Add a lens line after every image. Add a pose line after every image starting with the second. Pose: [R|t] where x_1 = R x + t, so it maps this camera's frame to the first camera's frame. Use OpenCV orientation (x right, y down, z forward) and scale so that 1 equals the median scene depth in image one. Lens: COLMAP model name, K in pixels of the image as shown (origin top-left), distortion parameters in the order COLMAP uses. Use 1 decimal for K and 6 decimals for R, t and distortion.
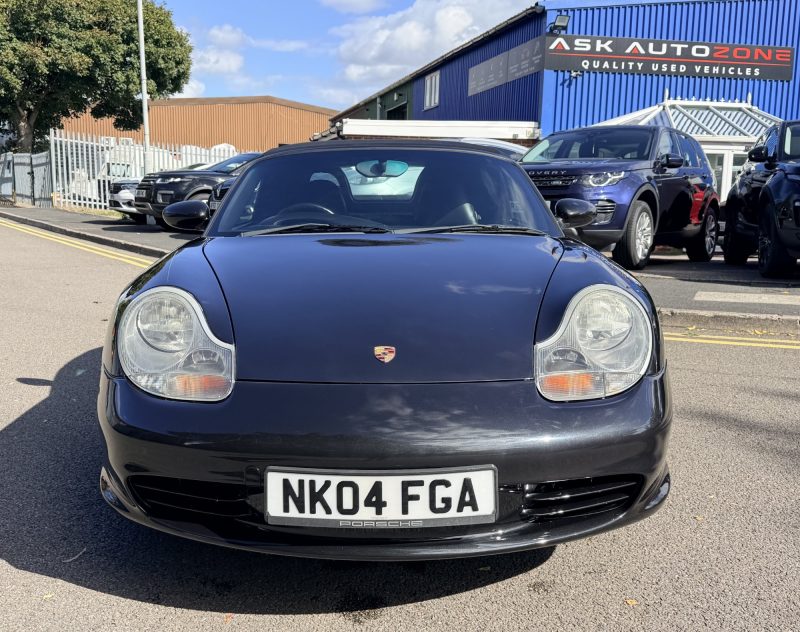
lens RADIAL K [[822.7, 0, 377.4], [0, 822.7, 315.8], [0, 0, 1]] dist [0.158723, -0.343828]
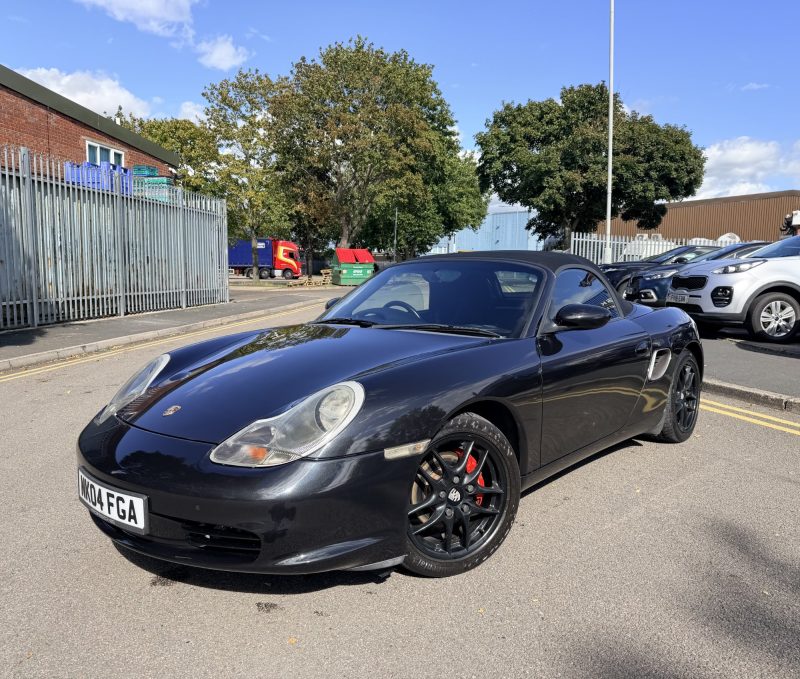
lens RADIAL K [[627.5, 0, 391.8], [0, 627.5, 338.7], [0, 0, 1]] dist [0.112621, -0.191081]
pose [[0.753416, 0.064924, -0.654331, 0.121522], [-0.095525, 0.995364, -0.011228, -0.012502], [0.650568, 0.070964, 0.756125, 0.043425]]
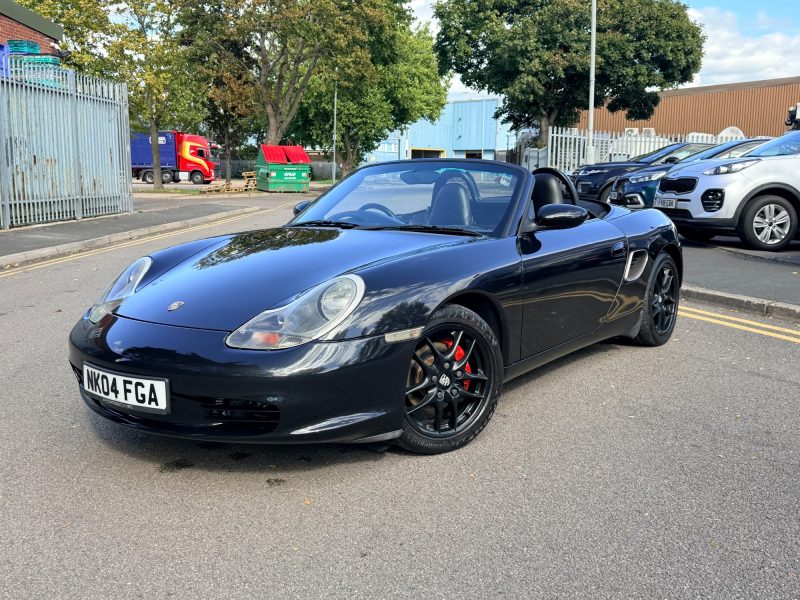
lens RADIAL K [[779.1, 0, 397.3], [0, 779.1, 301.7], [0, 0, 1]] dist [0.169341, -0.371549]
pose [[0.808056, 0.087621, -0.582553, 0.139888], [-0.082698, 0.995957, 0.035091, -0.005542], [0.583272, 0.019821, 0.812035, 0.003930]]
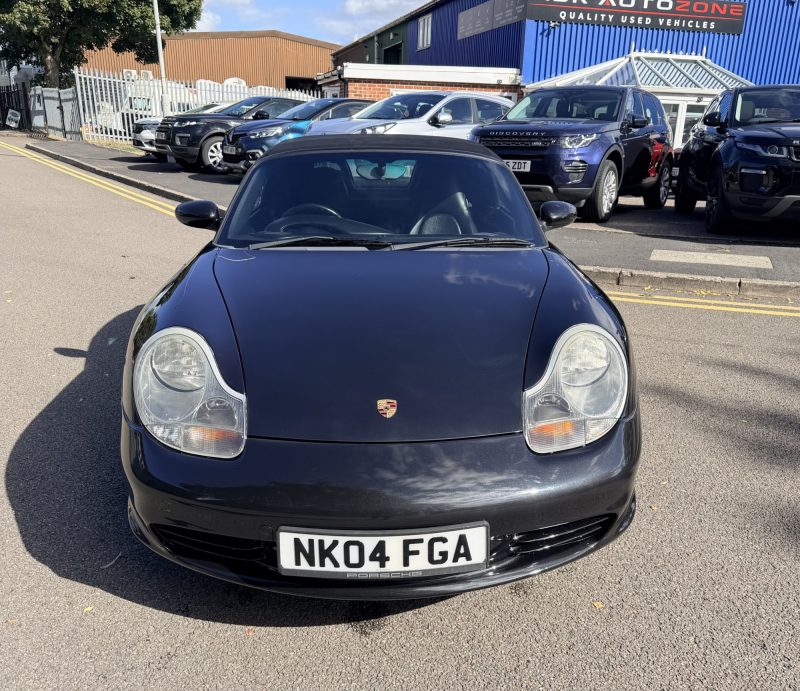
lens RADIAL K [[694.9, 0, 416.3], [0, 694.9, 364.1], [0, 0, 1]] dist [0.060442, -0.099063]
pose [[0.998437, -0.007871, 0.055327, -0.000270], [-0.002603, 0.982406, 0.186739, -0.020613], [-0.055824, -0.186591, 0.980850, 0.013845]]
